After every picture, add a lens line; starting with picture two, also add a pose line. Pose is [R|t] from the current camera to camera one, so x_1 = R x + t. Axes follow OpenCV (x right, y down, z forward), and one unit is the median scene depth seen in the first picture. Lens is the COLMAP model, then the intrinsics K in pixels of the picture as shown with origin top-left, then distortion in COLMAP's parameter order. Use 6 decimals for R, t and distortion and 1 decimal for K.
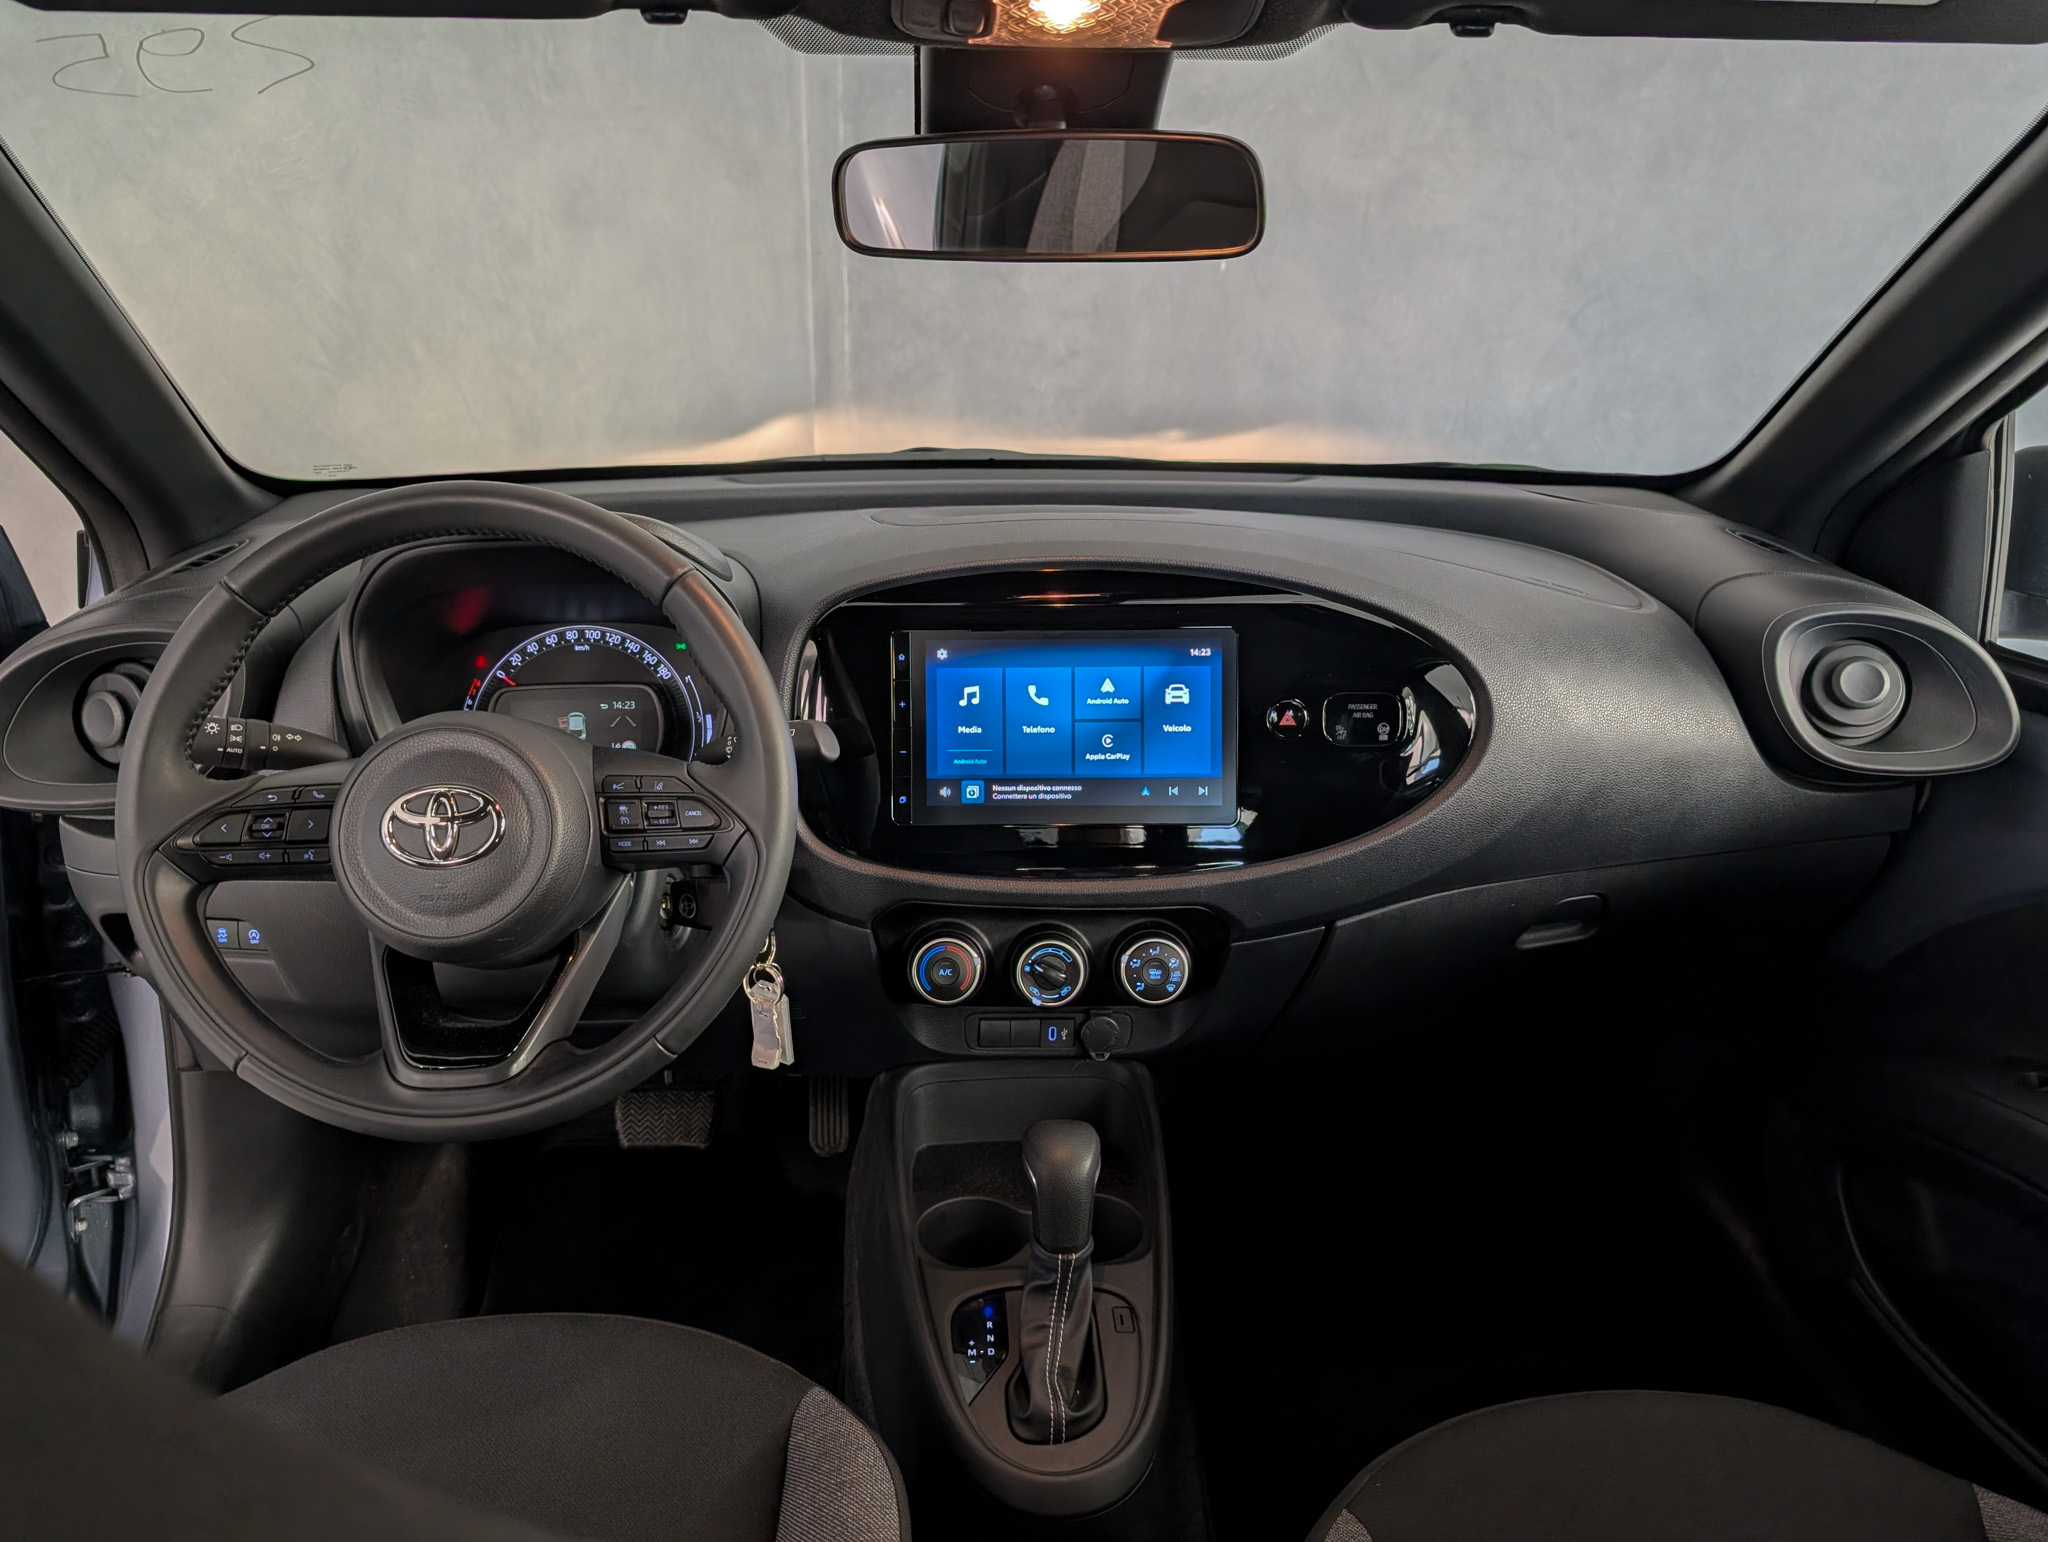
lens RADIAL K [[1515.3, 0, 1047.3], [0, 1515.3, 764.5], [0, 0, 1]] dist [0.006362, 0.001089]
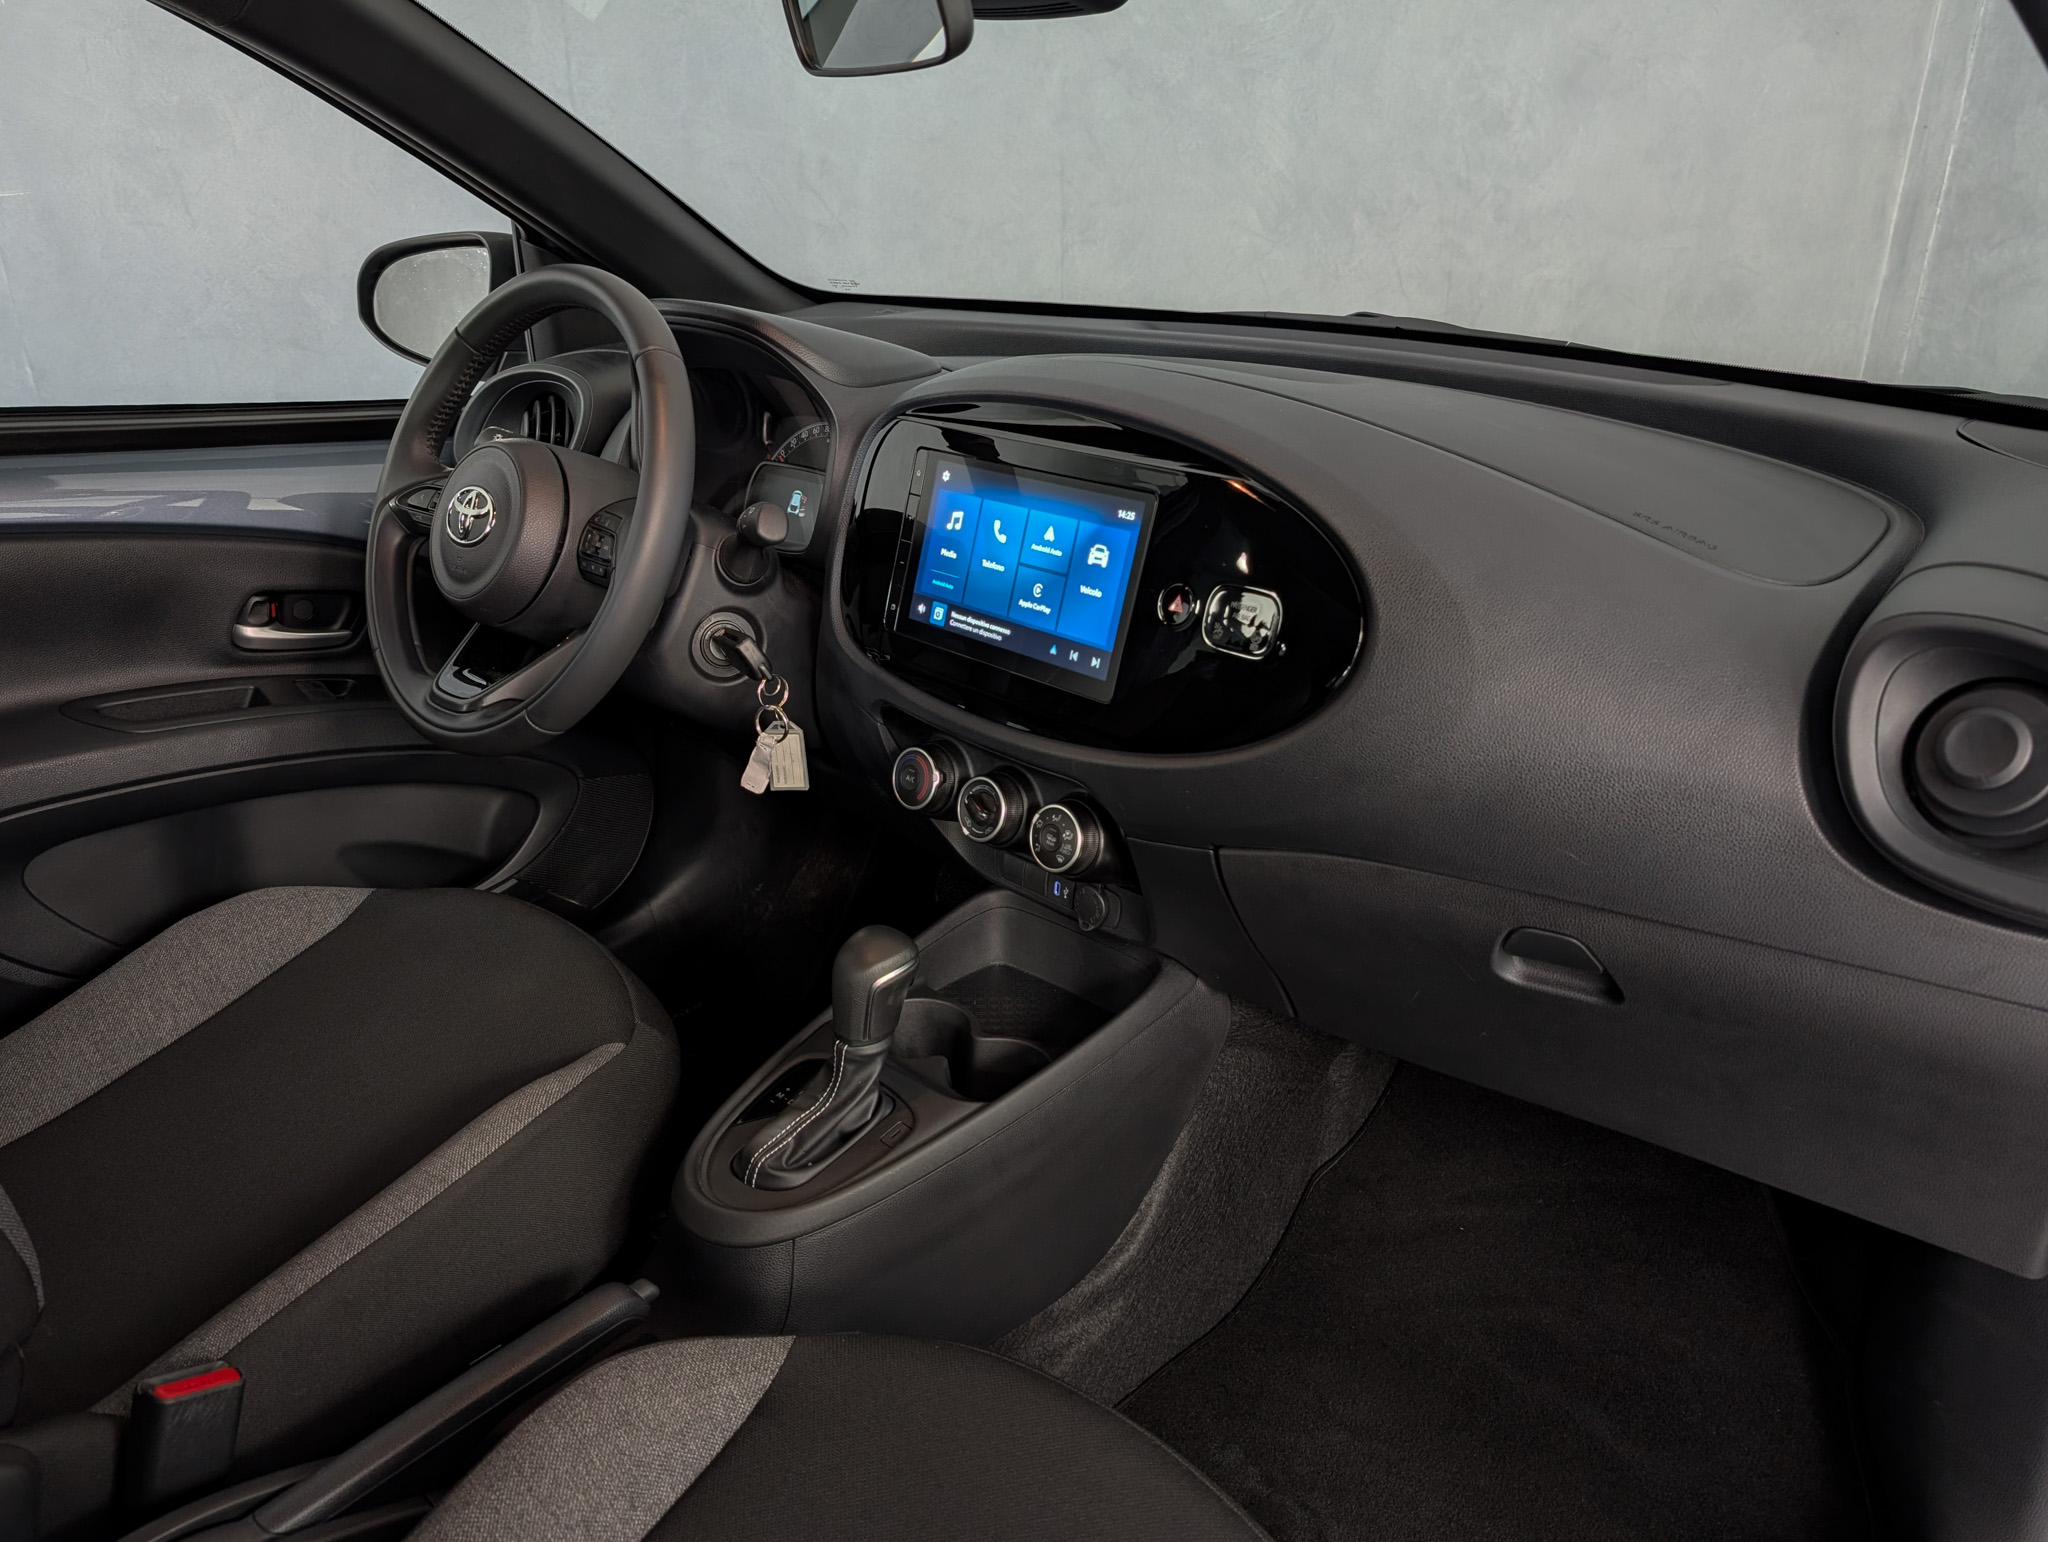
lens RADIAL K [[1463.1, 0, 1049.0], [0, 1463.1, 808.9], [0, 0, 1]] dist [0.011752, -0.007663]
pose [[0.686116, 0.293988, -0.665444, 0.698957], [-0.229808, 0.955459, 0.185167, -0.056170], [0.690241, 0.025878, 0.723117, 0.327940]]
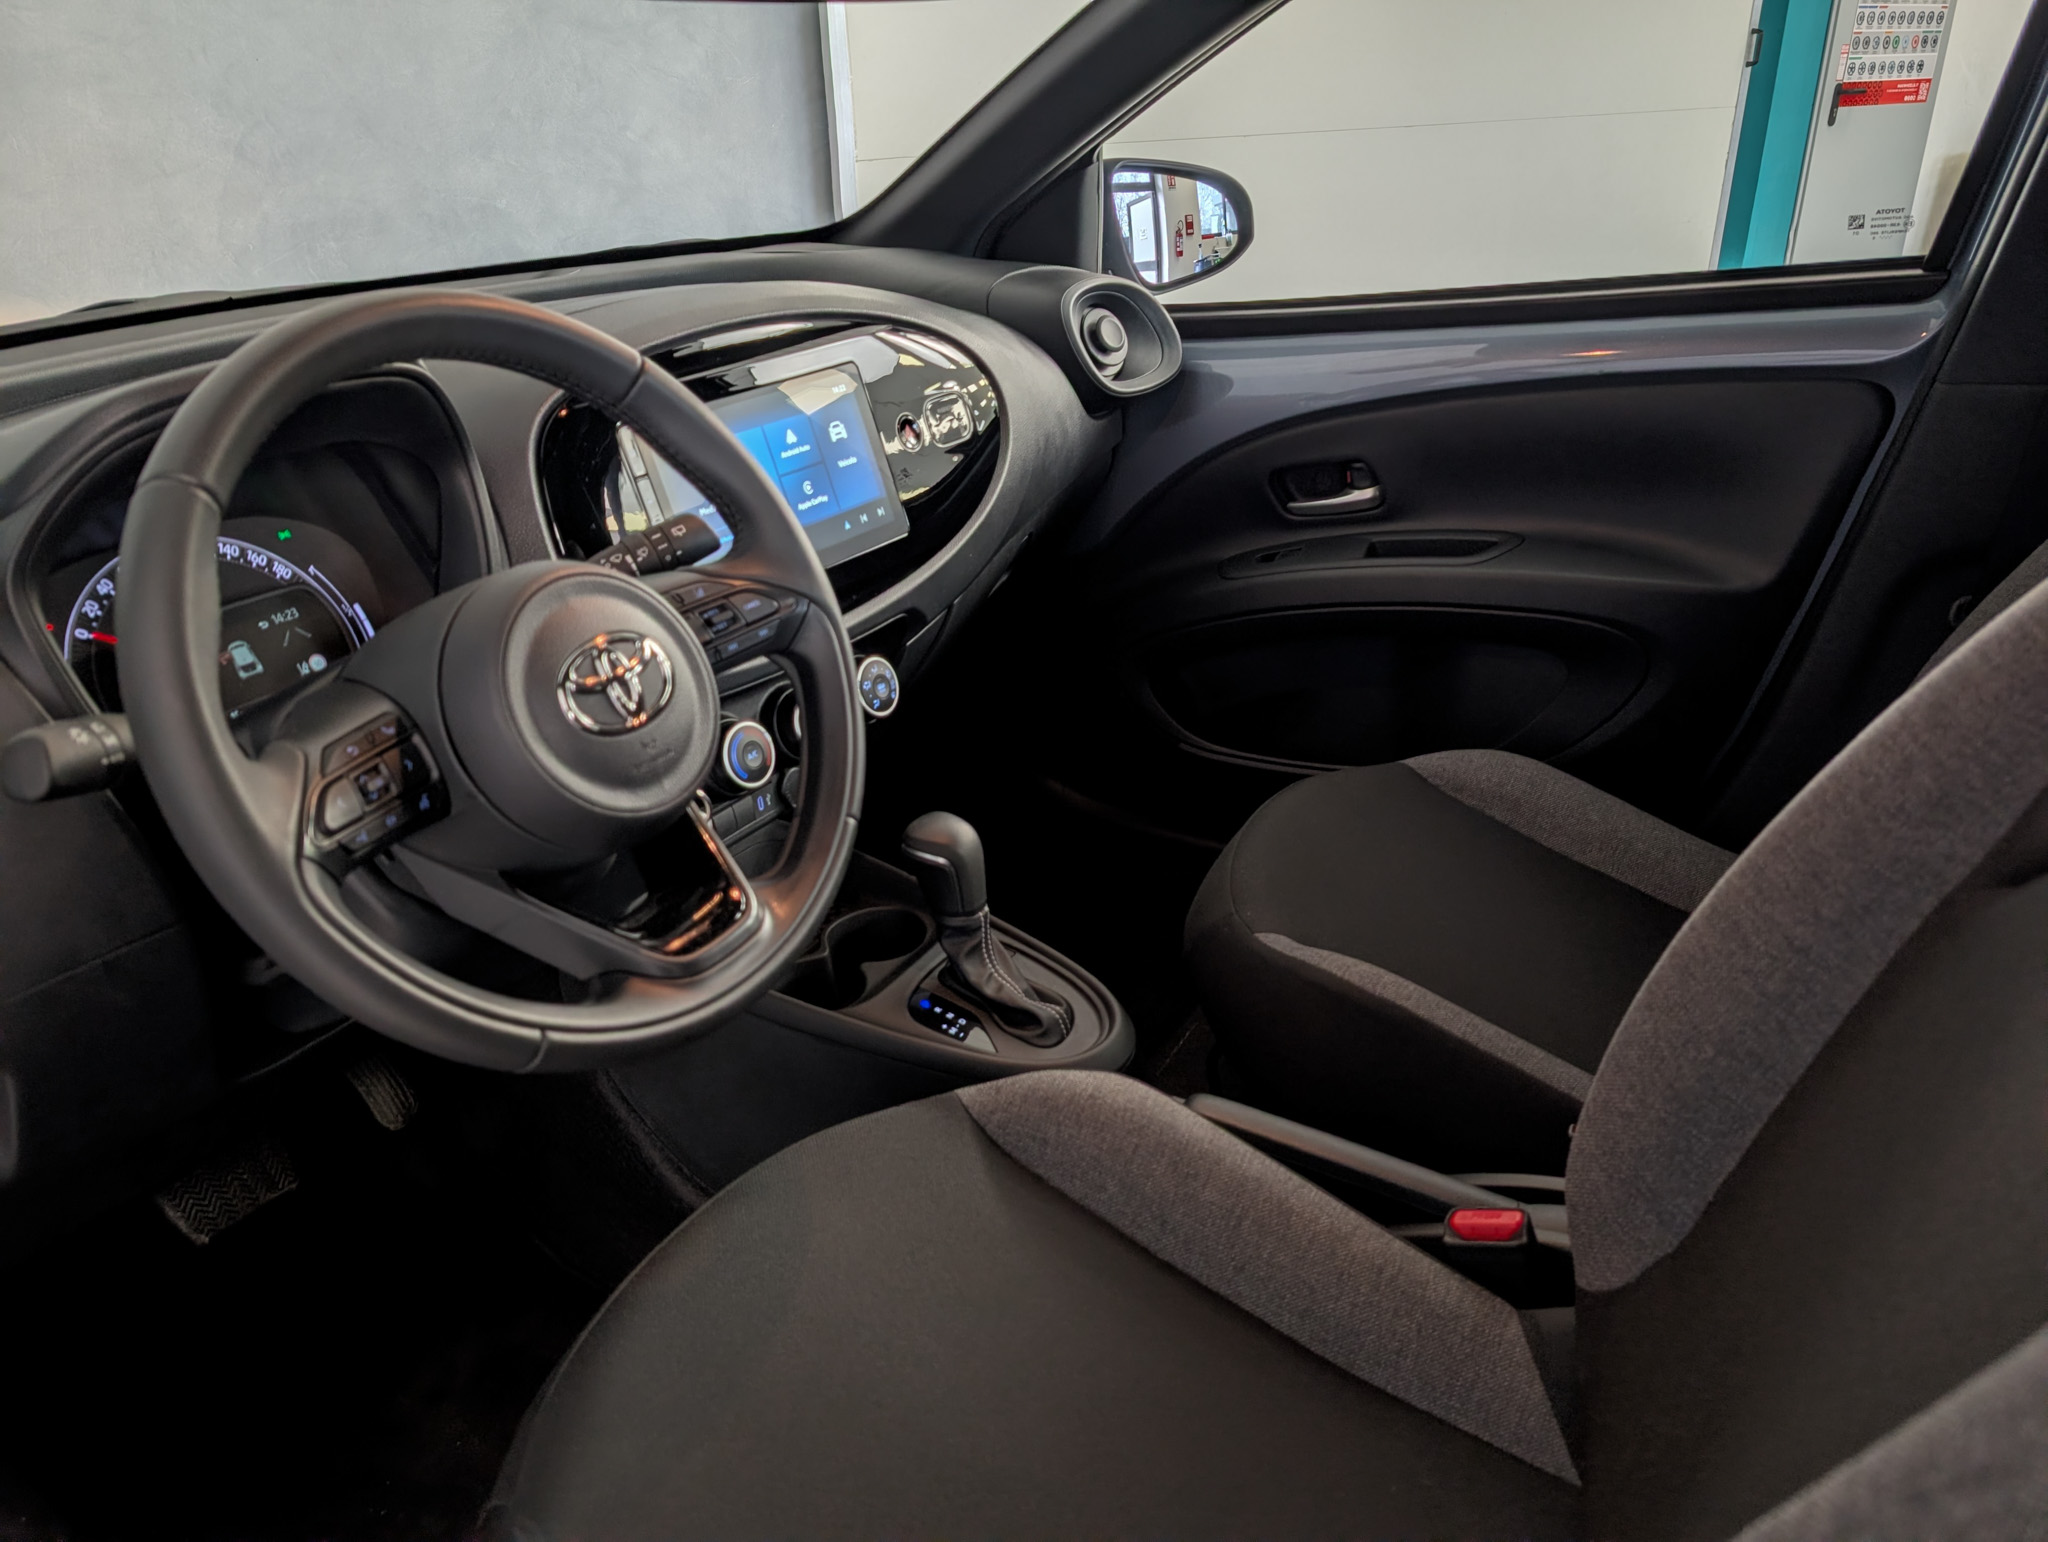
lens RADIAL K [[1463.1, 0, 1049.0], [0, 1463.1, 808.9], [0, 0, 1]] dist [0.011752, -0.007663]
pose [[0.557976, -0.398437, 0.727949, -0.695857], [0.304979, 0.914268, 0.266650, -0.031687], [-0.771784, 0.073225, 0.631655, 0.232478]]
